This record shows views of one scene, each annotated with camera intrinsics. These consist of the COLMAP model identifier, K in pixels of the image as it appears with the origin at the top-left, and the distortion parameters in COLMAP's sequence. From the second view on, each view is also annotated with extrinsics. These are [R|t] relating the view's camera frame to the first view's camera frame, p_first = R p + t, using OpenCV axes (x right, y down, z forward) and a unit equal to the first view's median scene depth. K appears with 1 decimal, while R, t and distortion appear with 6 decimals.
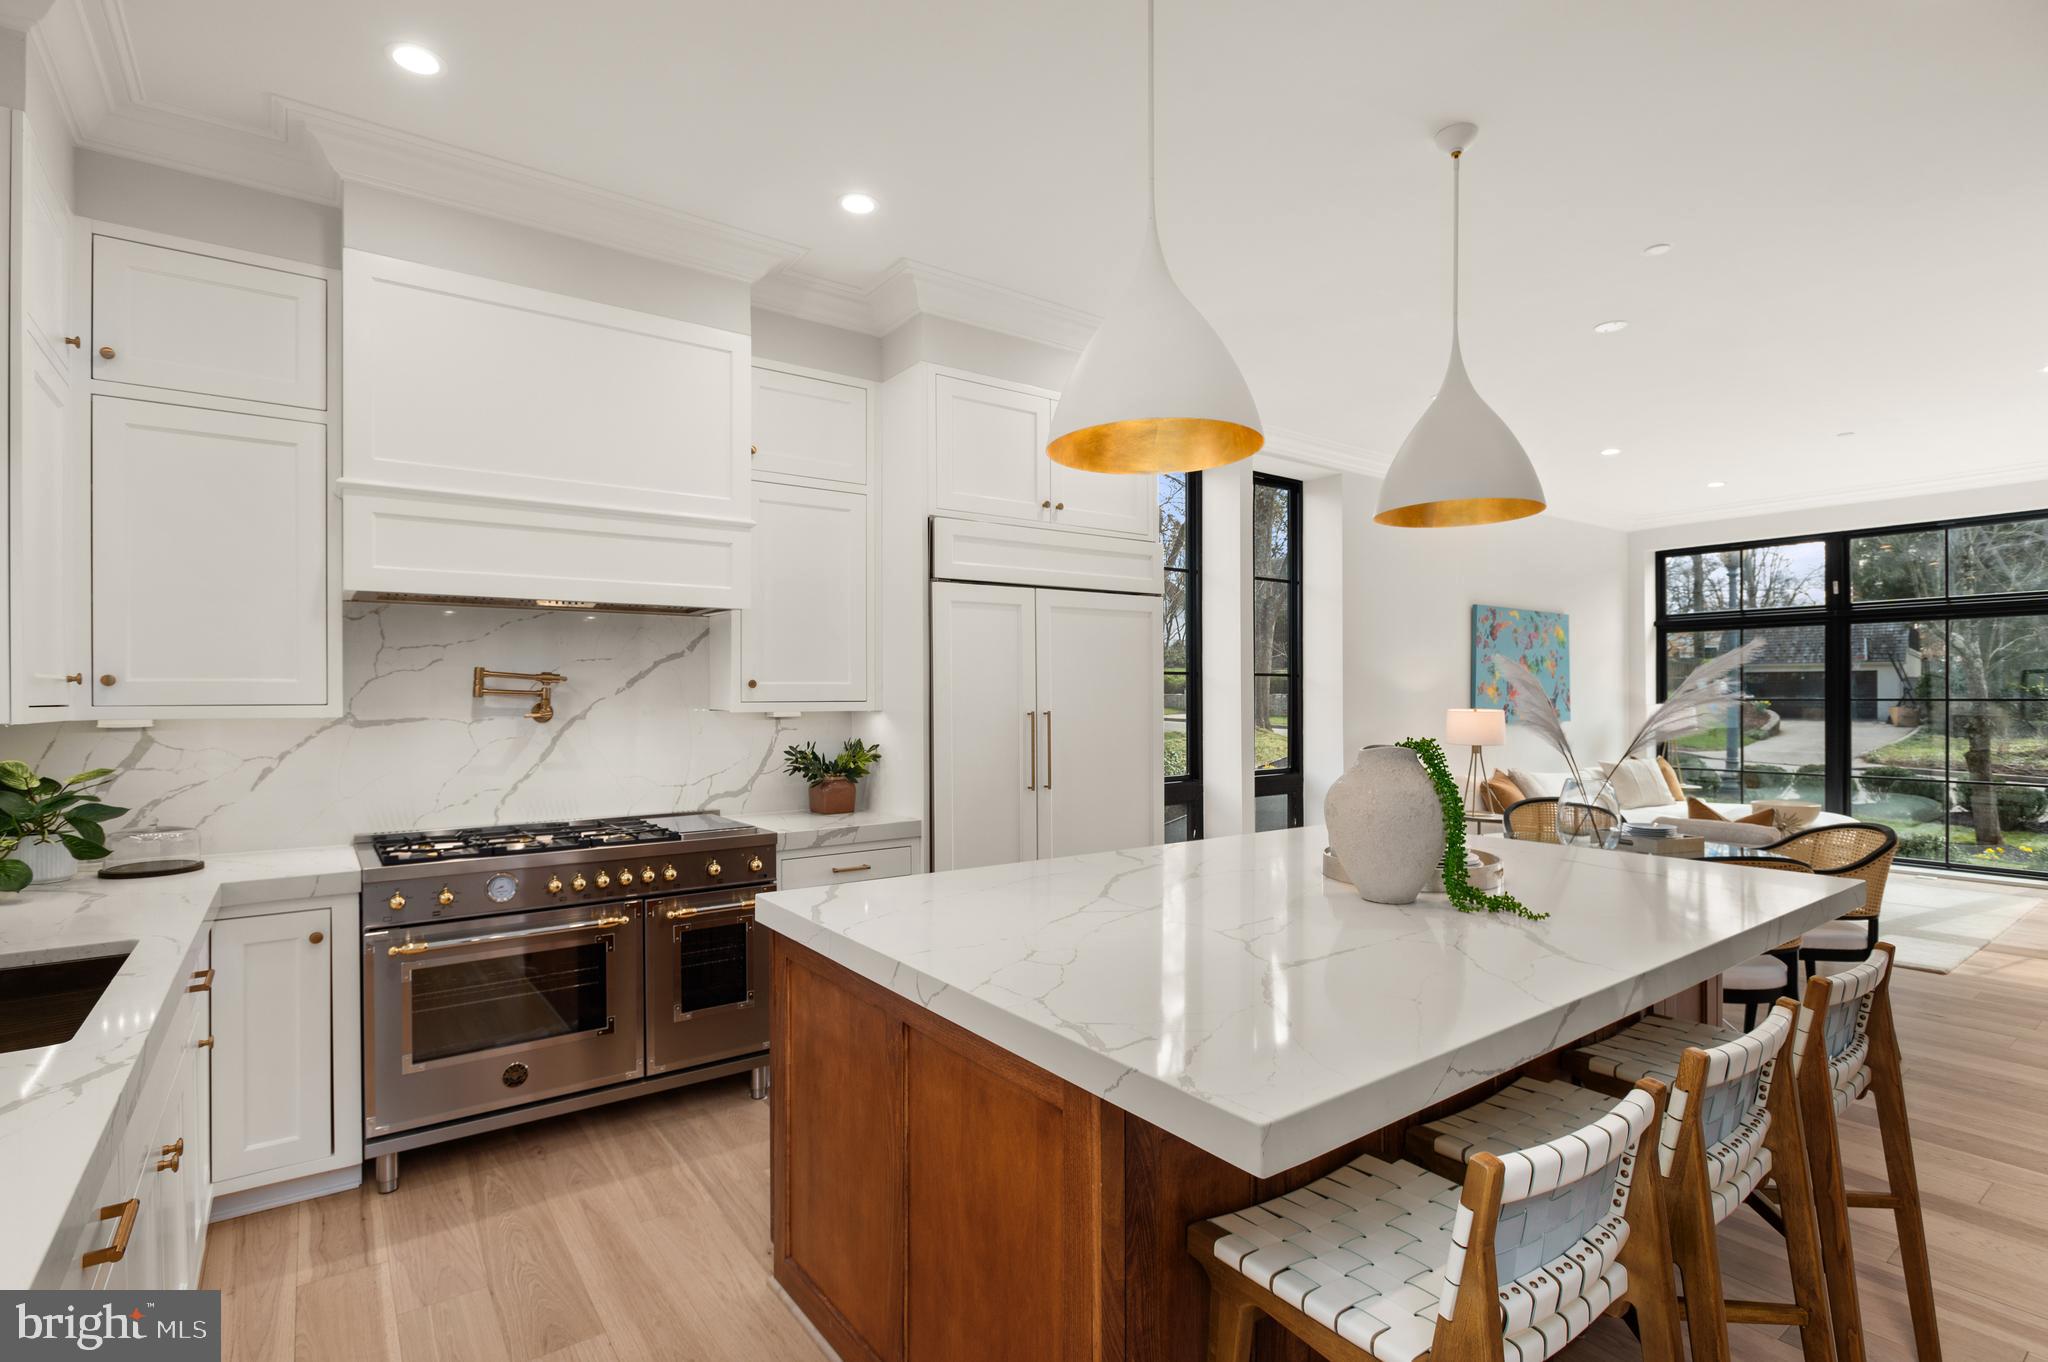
lens RADIAL K [[977.9, 0, 1013.7], [0, 977.9, 687.3], [0, 0, 1]] dist [-0.008755, 0.000546]
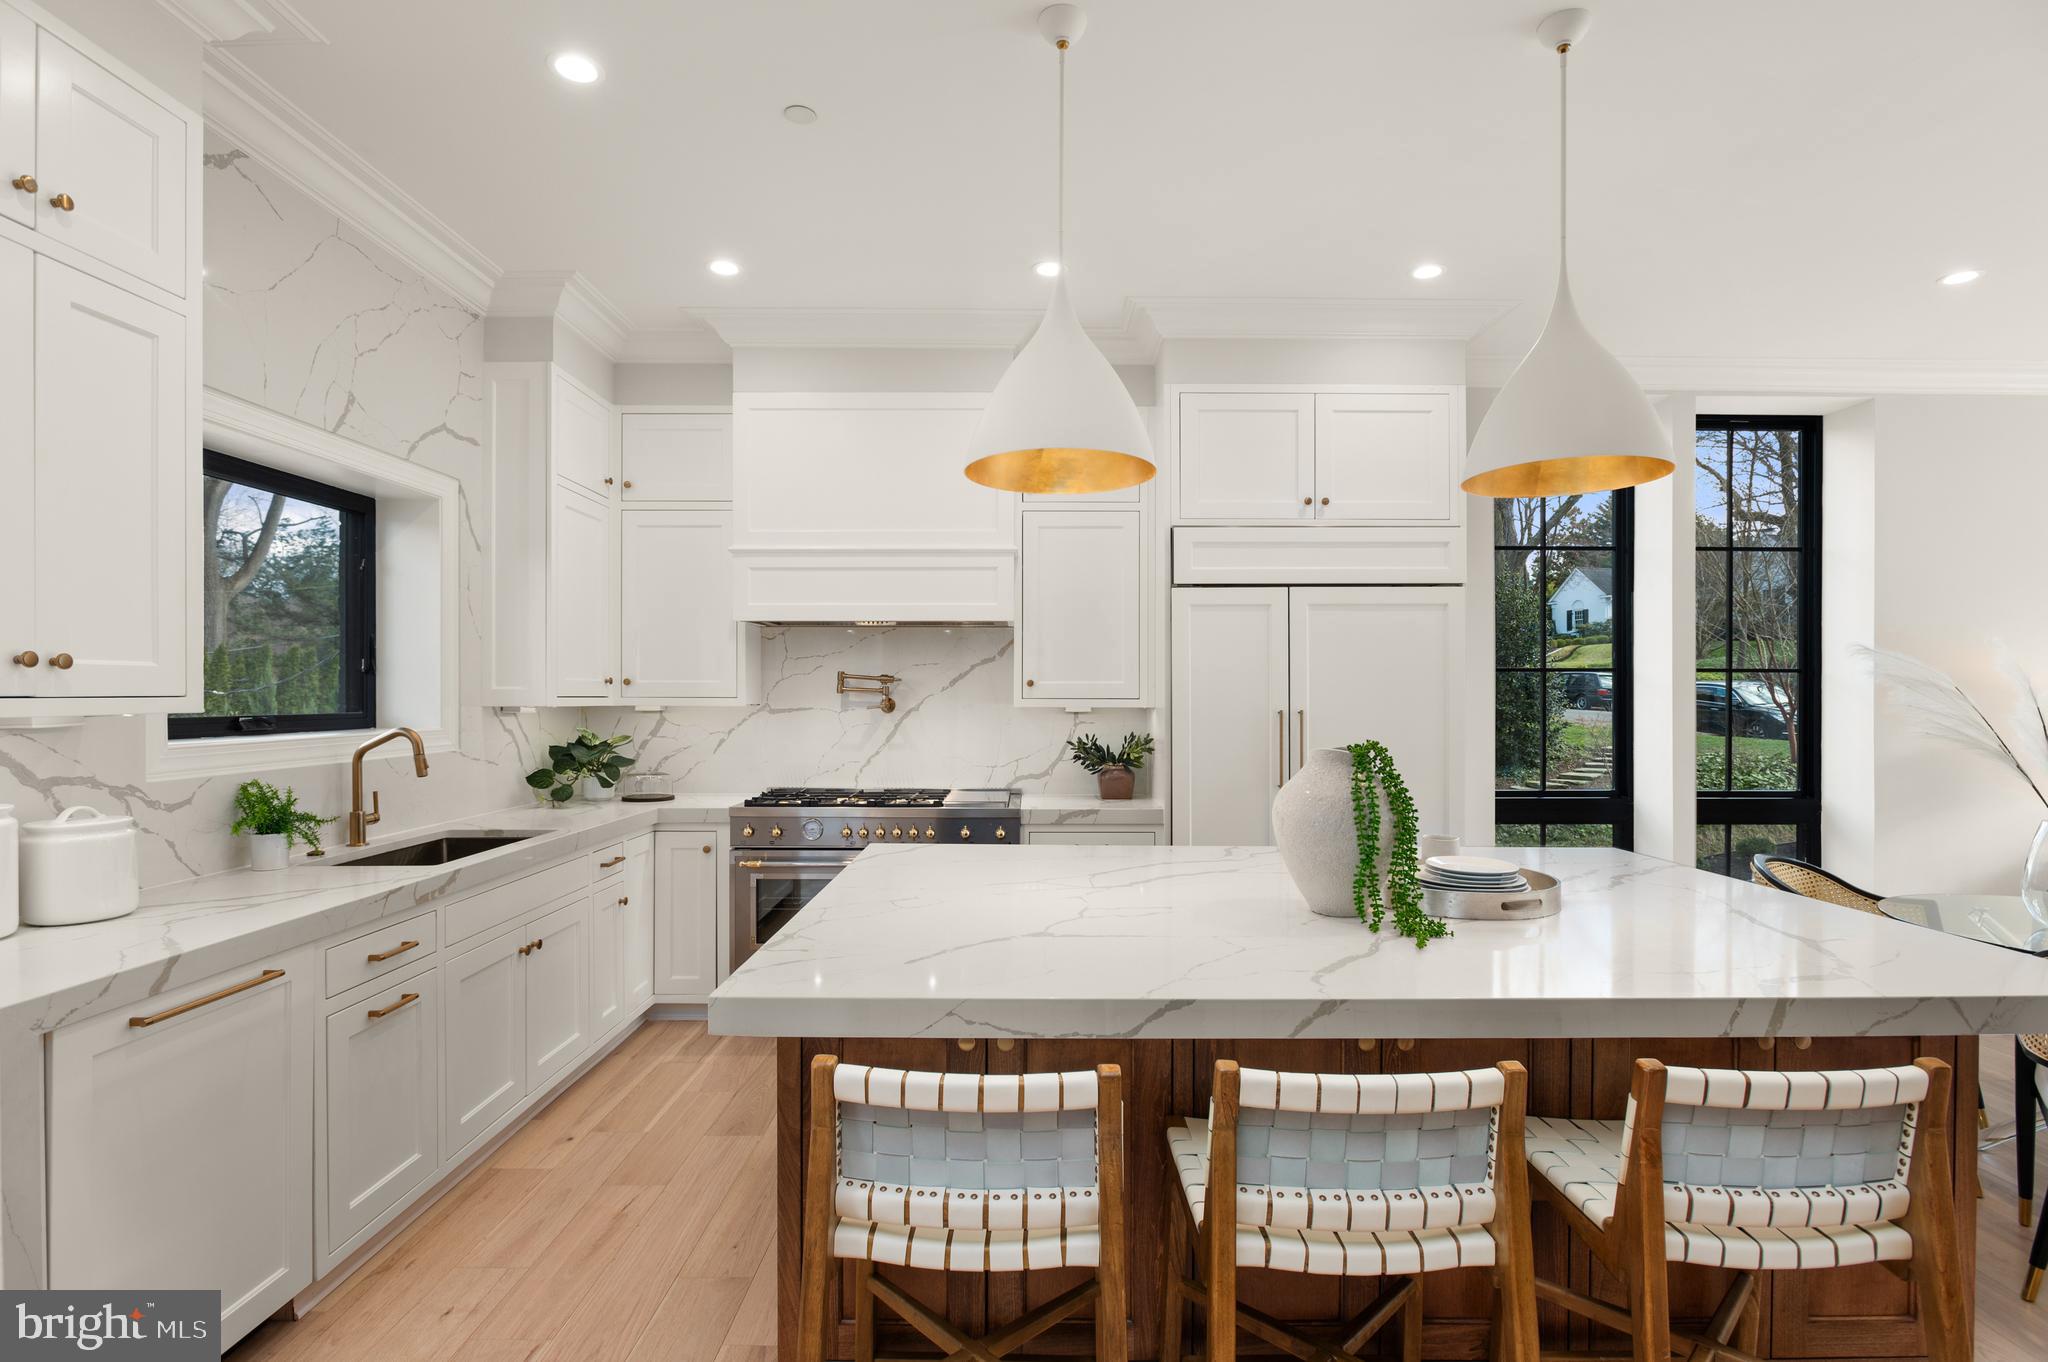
lens RADIAL K [[977.9, 0, 1030.2], [0, 977.9, 690.2], [0, 0, 1]] dist [-0.008755, 0.000546]
pose [[0.808798, 0.002516, -0.588082, 0.457289], [-0.000398, 0.999993, 0.003731, 0.000486], [0.588087, -0.002783, 0.808793, 0.043336]]
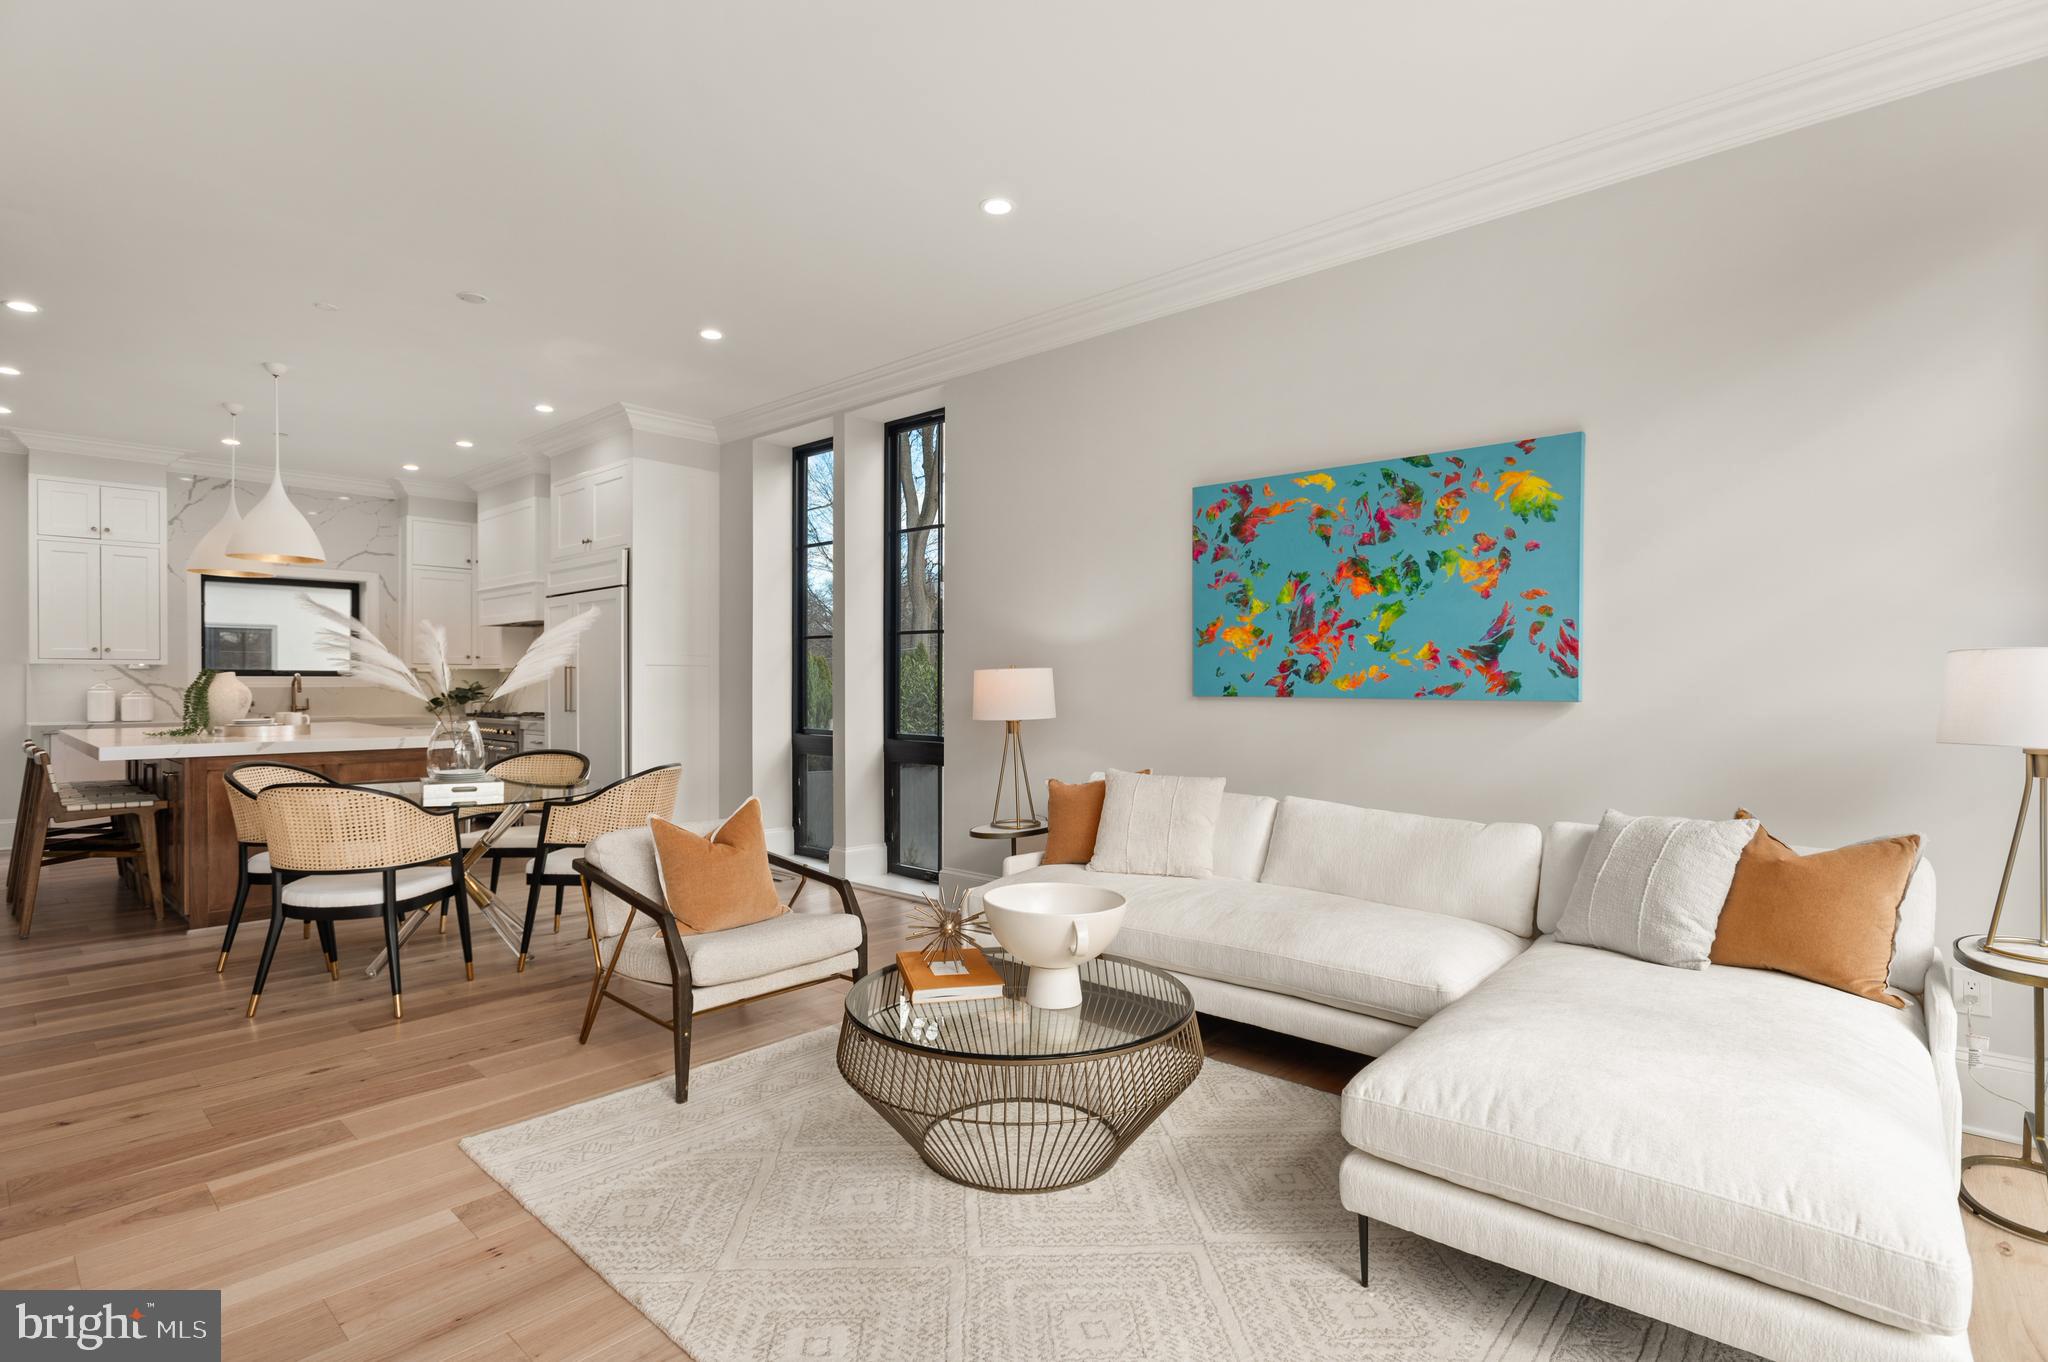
lens RADIAL K [[977.9, 0, 1029.5], [0, 977.9, 685.4], [0, 0, 1]] dist [-0.008755, 0.000546]
pose [[0.170978, 0.003072, -0.985270, 1.866997], [0.002396, 0.999991, 0.003533, 0.050827], [0.985272, -0.002965, 0.170970, 1.481726]]
